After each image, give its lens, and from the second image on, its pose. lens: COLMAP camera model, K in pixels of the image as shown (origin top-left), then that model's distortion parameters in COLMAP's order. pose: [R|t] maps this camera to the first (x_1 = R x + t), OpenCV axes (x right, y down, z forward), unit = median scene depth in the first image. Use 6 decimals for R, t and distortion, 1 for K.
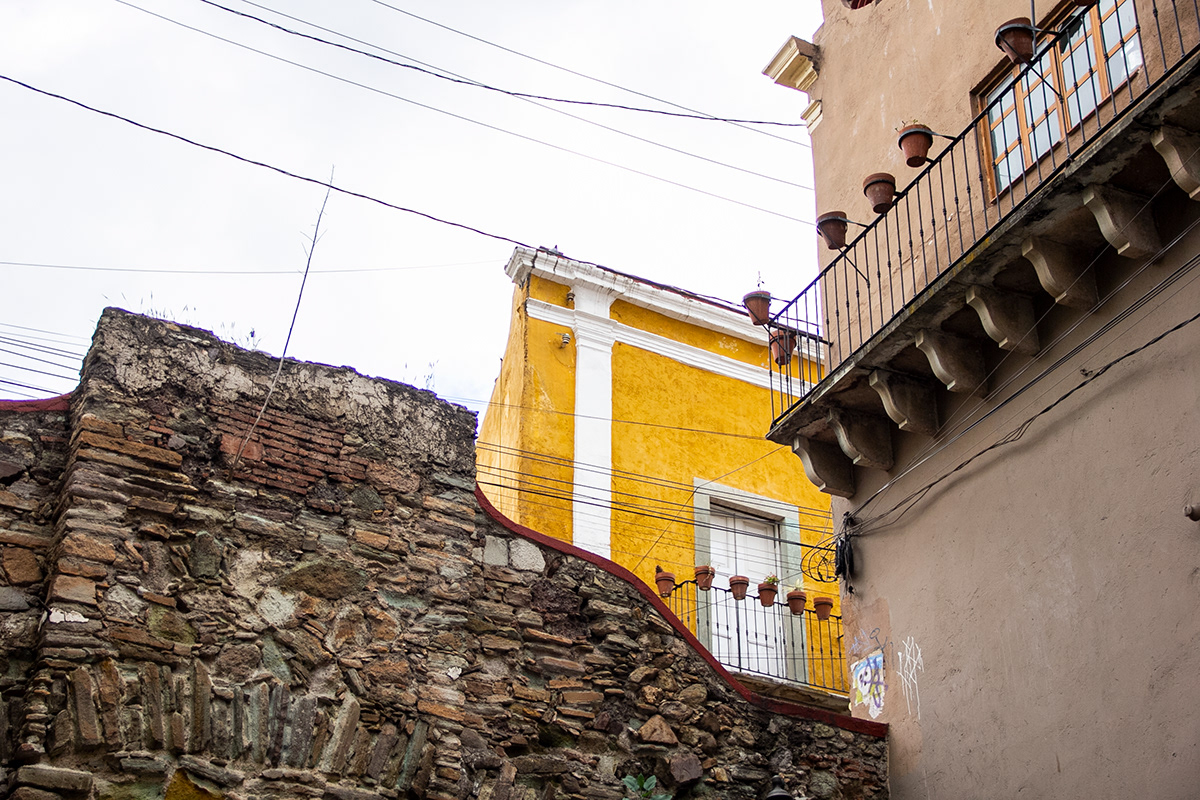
lens RADIAL K [[1816.3, 0, 600.0], [0, 1816.3, 400.0], [0, 0, 1]] dist [0.128022, 0.091096]
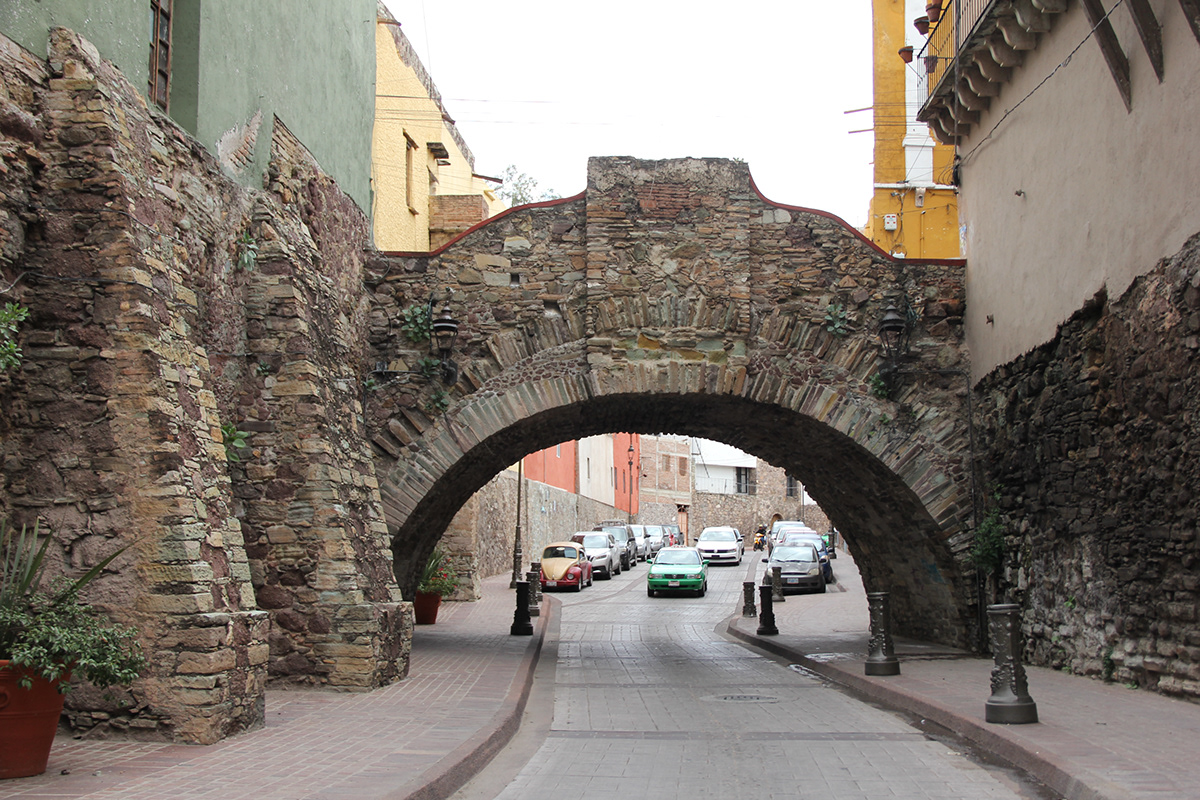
lens RADIAL K [[1423.7, 0, 600.0], [0, 1423.7, 400.0], [0, 0, 1]] dist [-0.004165, -0.002134]
pose [[0.895672, -0.052490, -0.441606, 0.594685], [0.224024, 0.911067, 0.346079, -0.419311], [0.384167, -0.408904, 0.827776, -0.763171]]
